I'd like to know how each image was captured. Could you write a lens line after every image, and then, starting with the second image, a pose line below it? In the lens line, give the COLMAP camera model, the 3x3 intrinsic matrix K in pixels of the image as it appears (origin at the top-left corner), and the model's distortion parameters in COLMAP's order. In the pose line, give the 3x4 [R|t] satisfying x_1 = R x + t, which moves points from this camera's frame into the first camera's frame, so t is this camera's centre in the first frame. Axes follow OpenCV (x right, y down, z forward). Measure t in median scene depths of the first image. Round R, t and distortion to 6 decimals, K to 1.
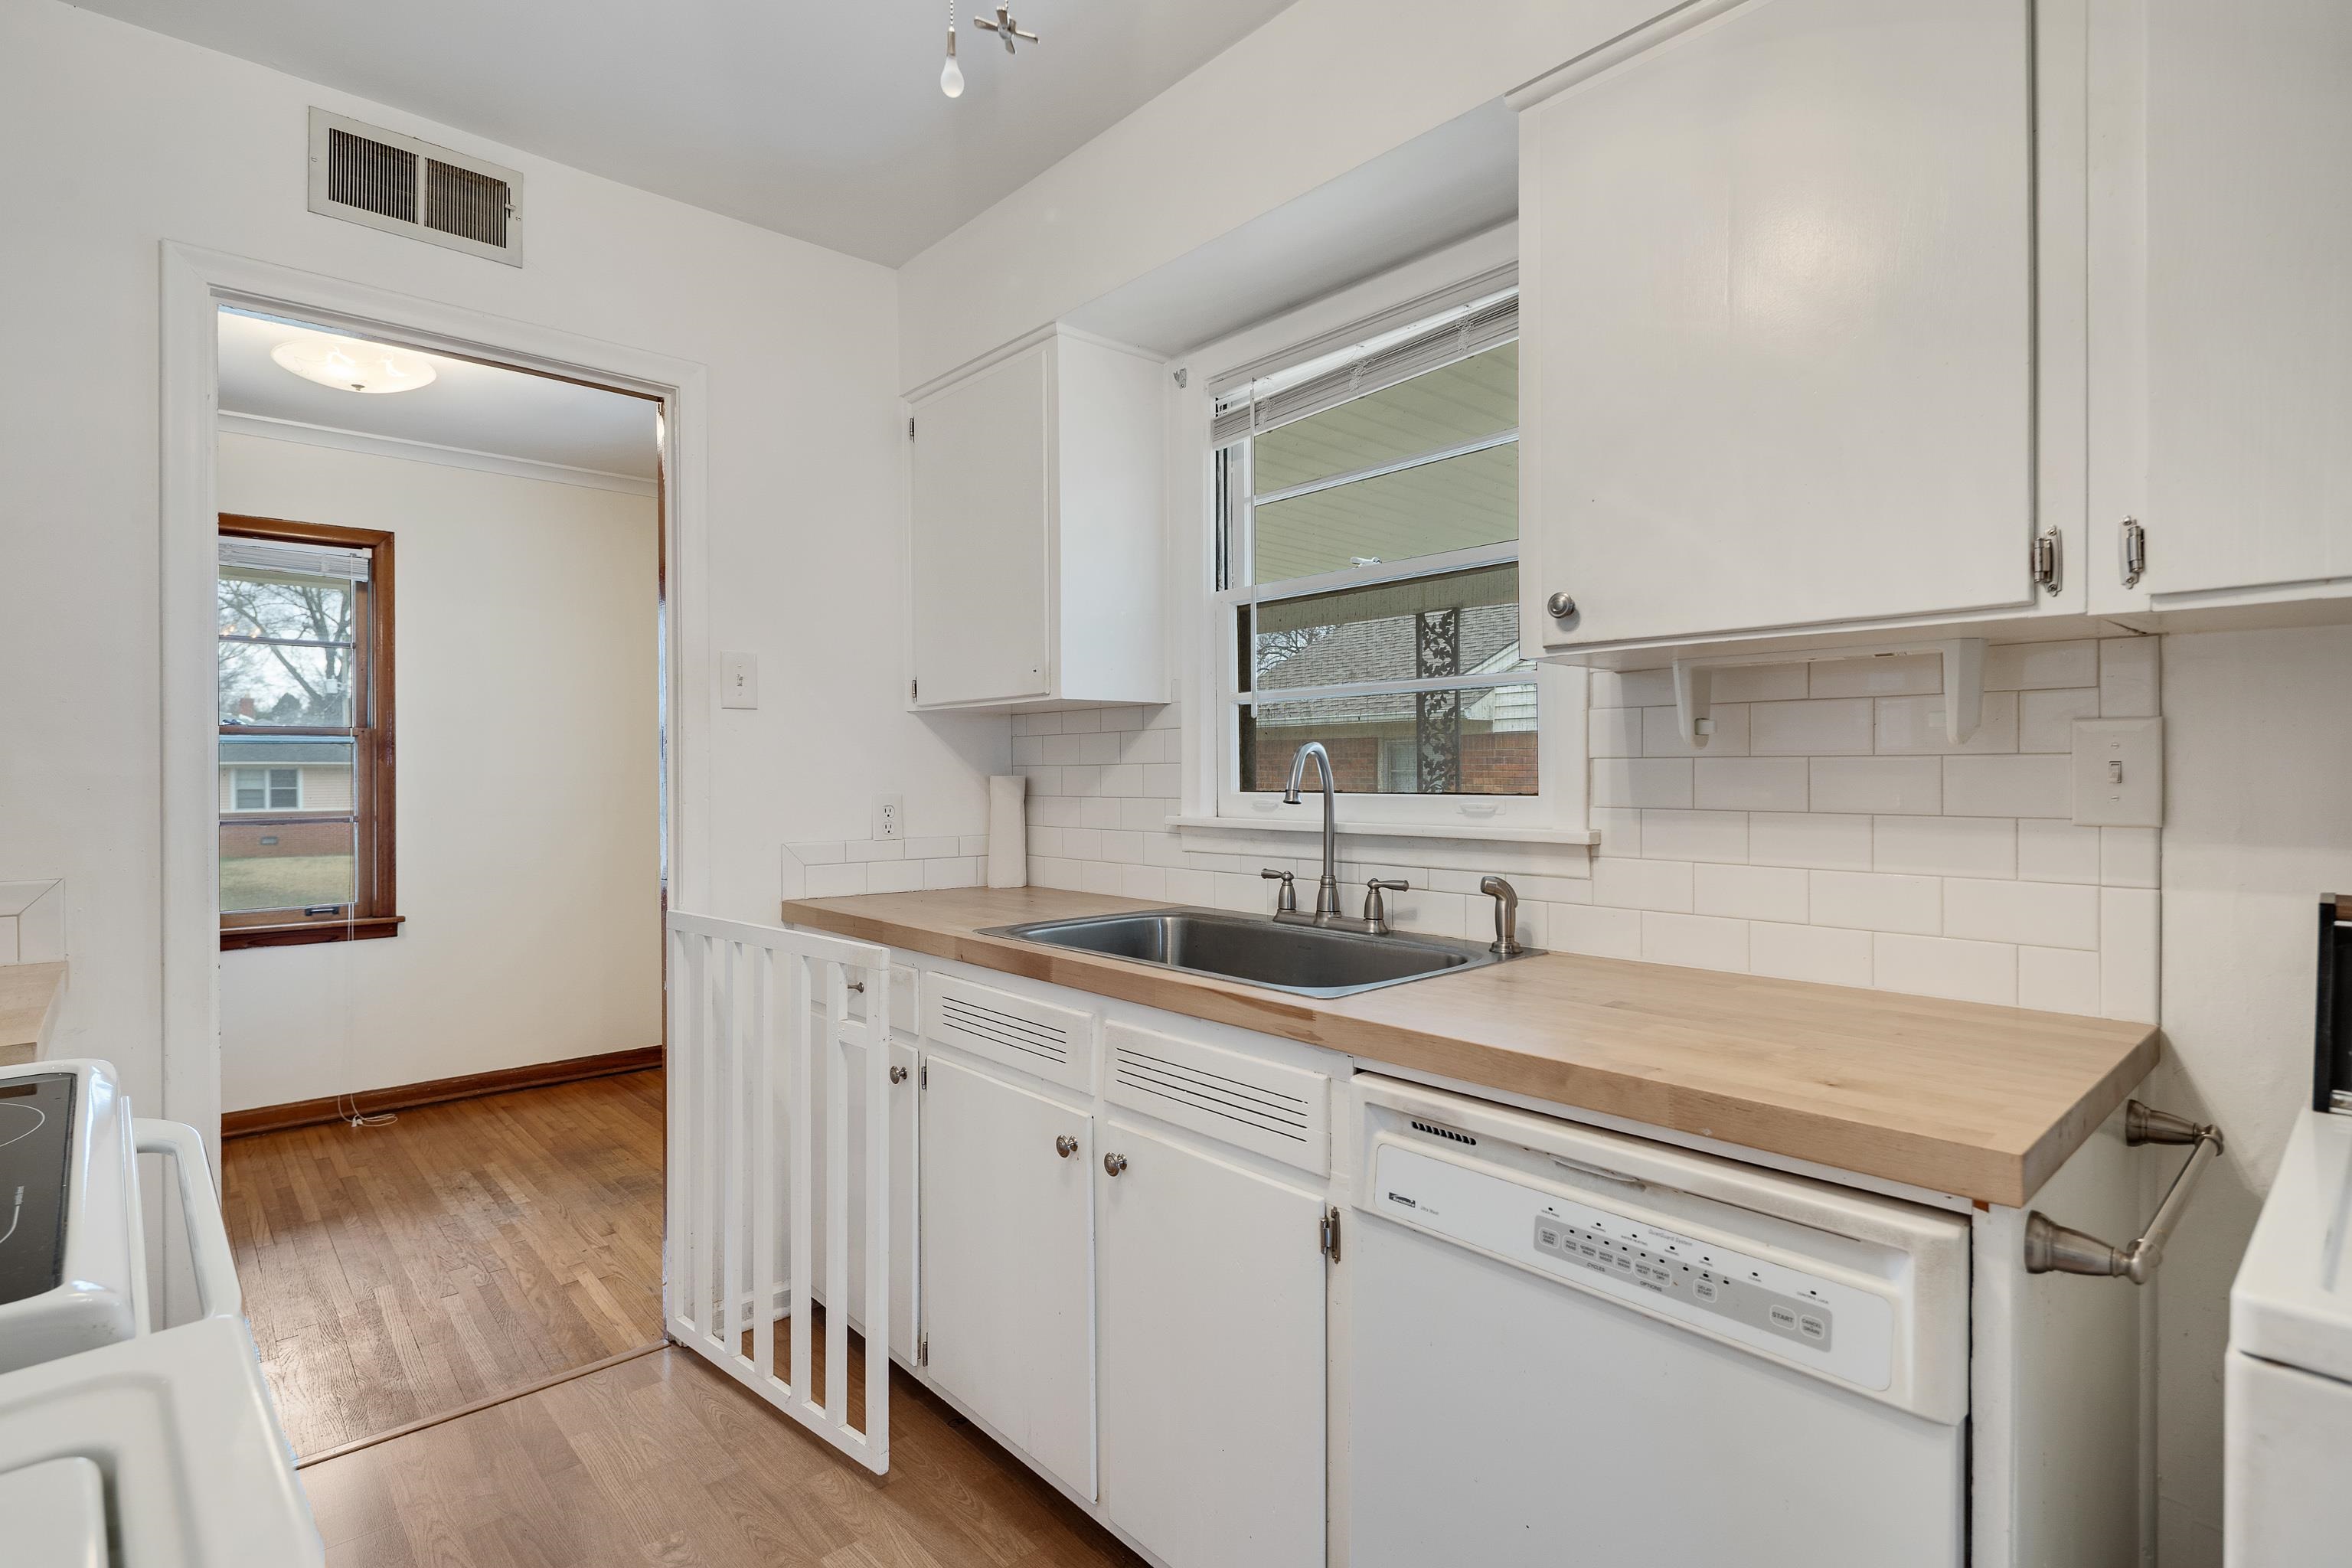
lens RADIAL K [[1138.4, 0, 1171.1], [0, 1138.4, 777.6], [0, 0, 1]] dist [0.006103, -0.004491]
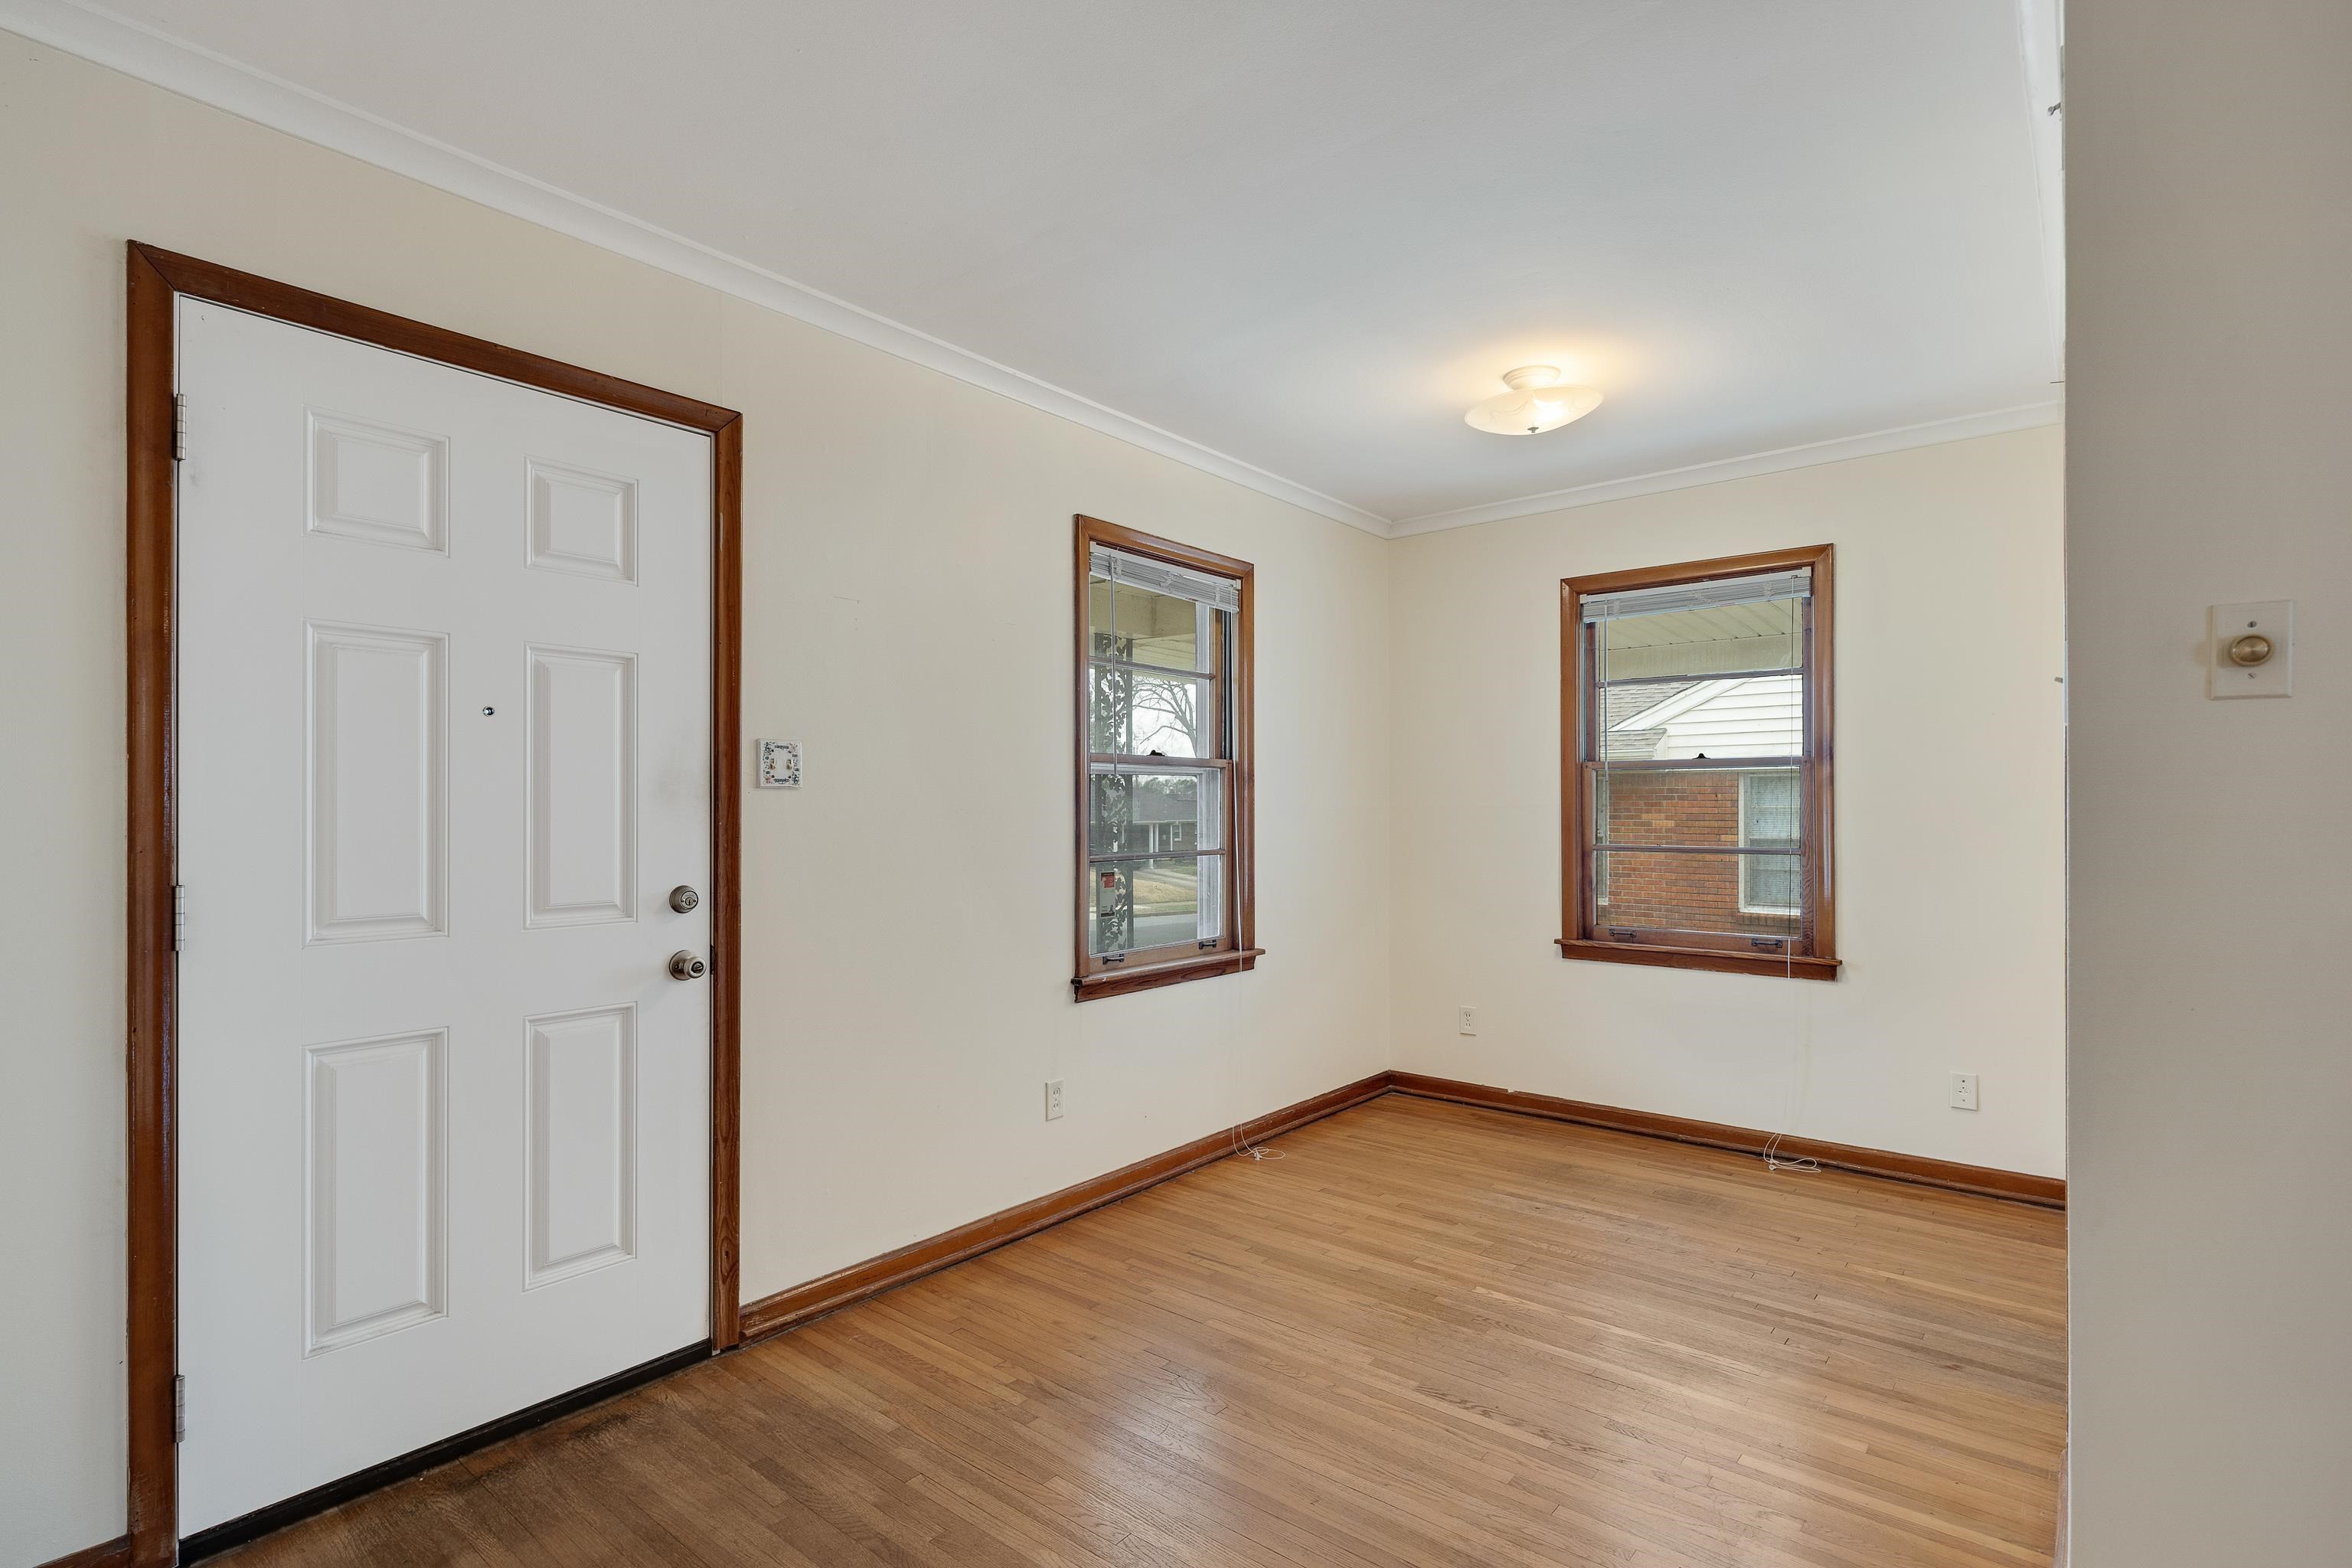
lens RADIAL K [[1138.4, 0, 1161.8], [0, 1138.4, 804.9], [0, 0, 1]] dist [0.006103, -0.004491]
pose [[0.989257, -0.000297, 0.146188, -0.981539], [0.001765, 0.999949, -0.009913, 0.006010], [-0.146178, 0.010064, 0.989207, 0.028568]]
